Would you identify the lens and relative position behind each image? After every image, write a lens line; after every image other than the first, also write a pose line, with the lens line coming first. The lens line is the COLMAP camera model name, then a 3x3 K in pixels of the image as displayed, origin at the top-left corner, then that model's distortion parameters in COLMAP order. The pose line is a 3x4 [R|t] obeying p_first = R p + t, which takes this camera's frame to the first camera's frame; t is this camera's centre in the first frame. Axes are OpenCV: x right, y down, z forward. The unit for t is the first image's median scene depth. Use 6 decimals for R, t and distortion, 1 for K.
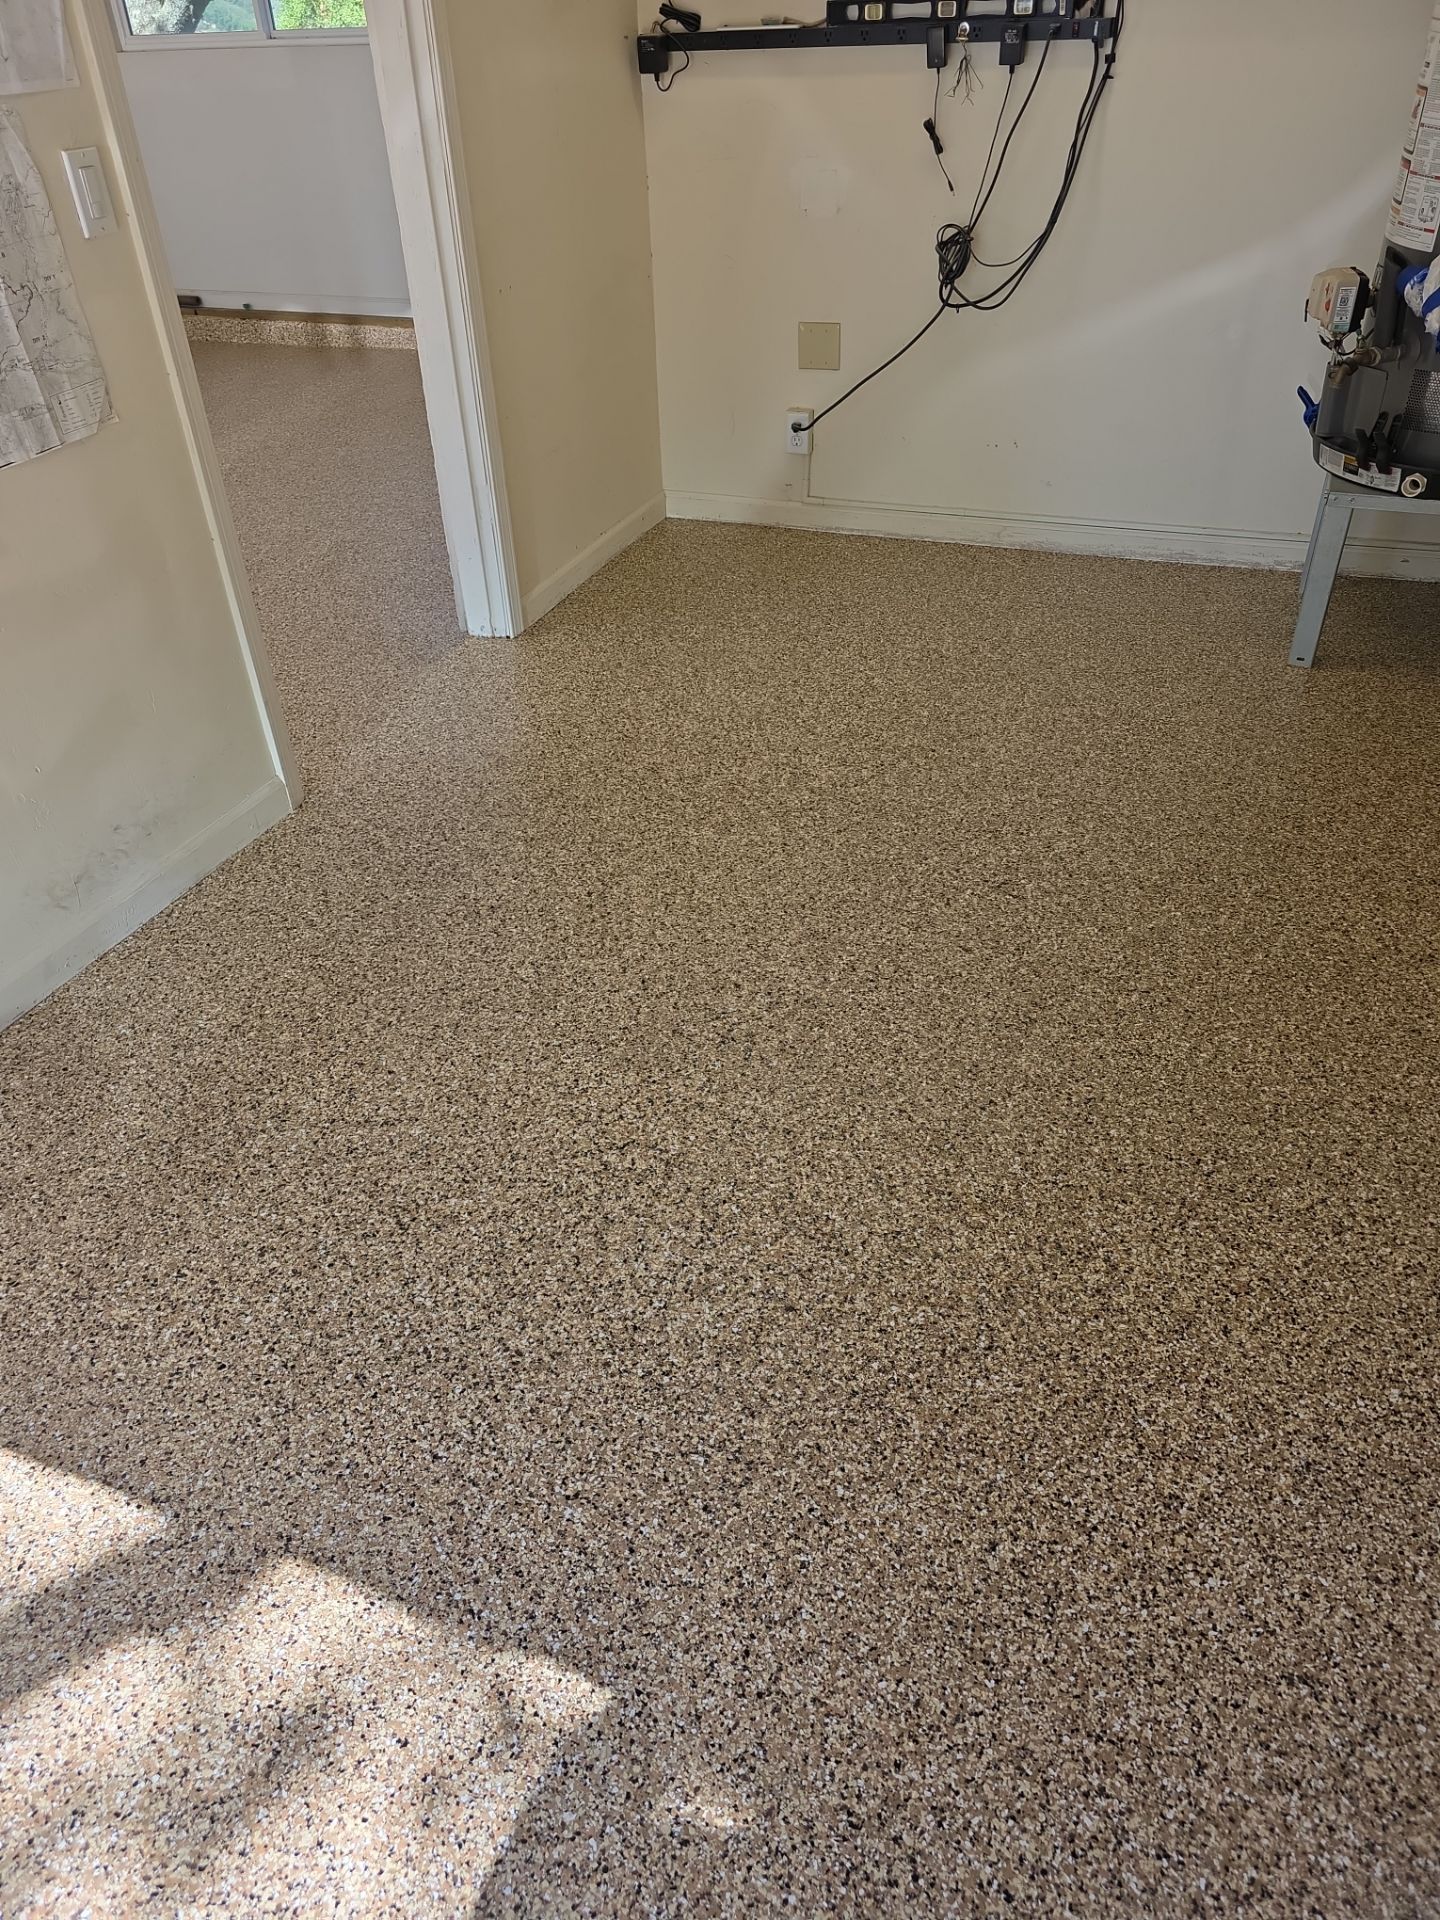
lens RADIAL K [[1301.1, 0, 711.8], [0, 1301.1, 967.9], [0, 0, 1]] dist [0.054324, -0.044671]
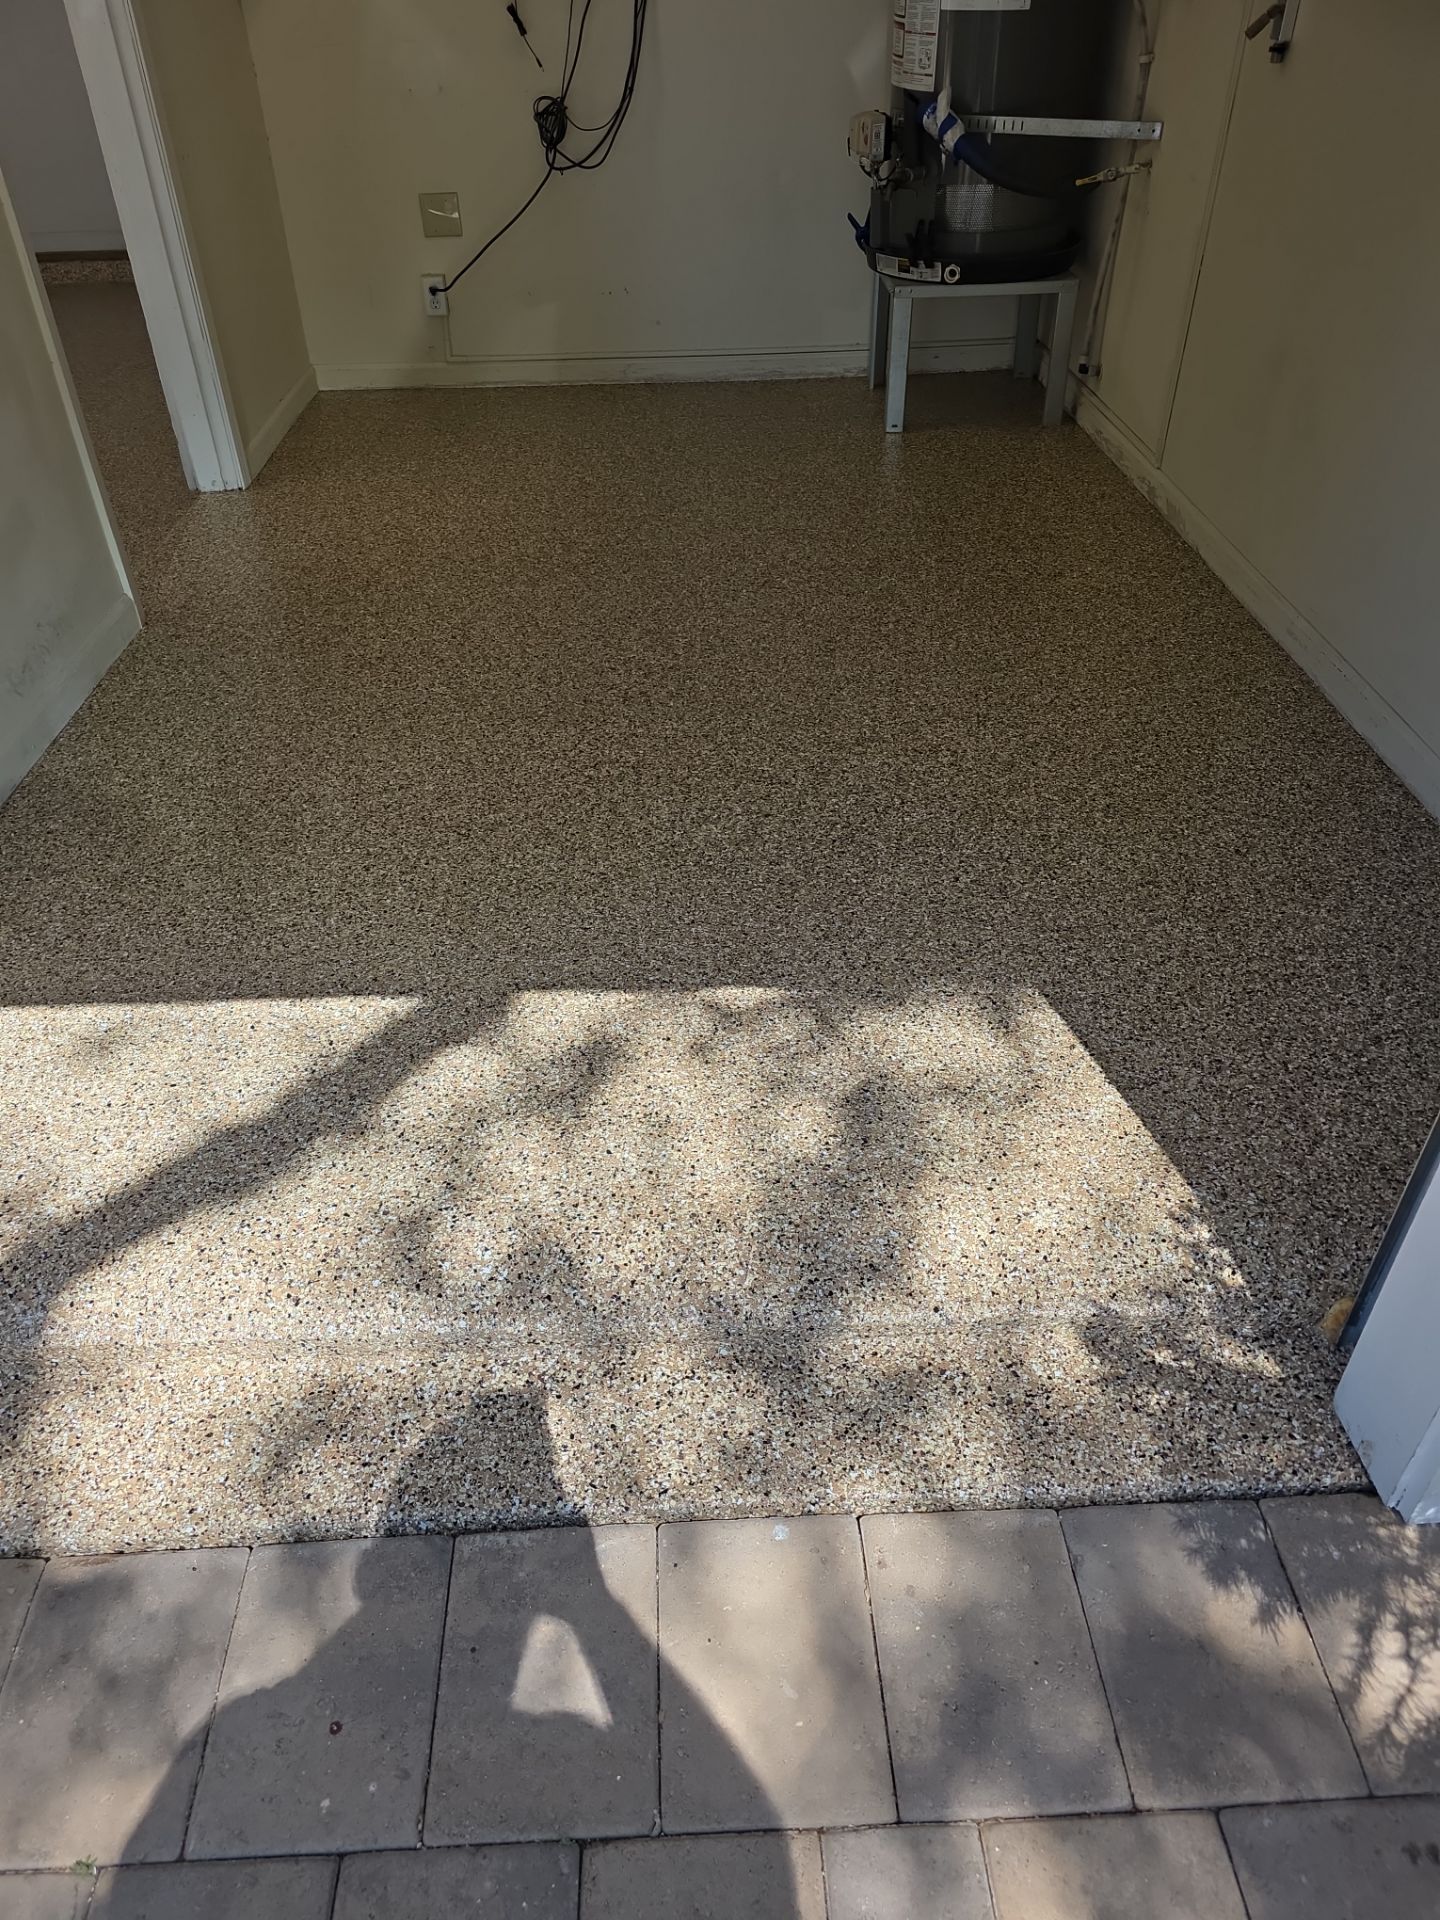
lens RADIAL K [[1301.1, 0, 714.5], [0, 1301.1, 960.0], [0, 0, 1]] dist [0.054324, -0.044671]
pose [[0.921715, -0.229324, 0.312814, -0.311820], [0.223382, 0.973165, 0.055226, 0.214543], [-0.317085, 0.018974, 0.948207, -0.208713]]
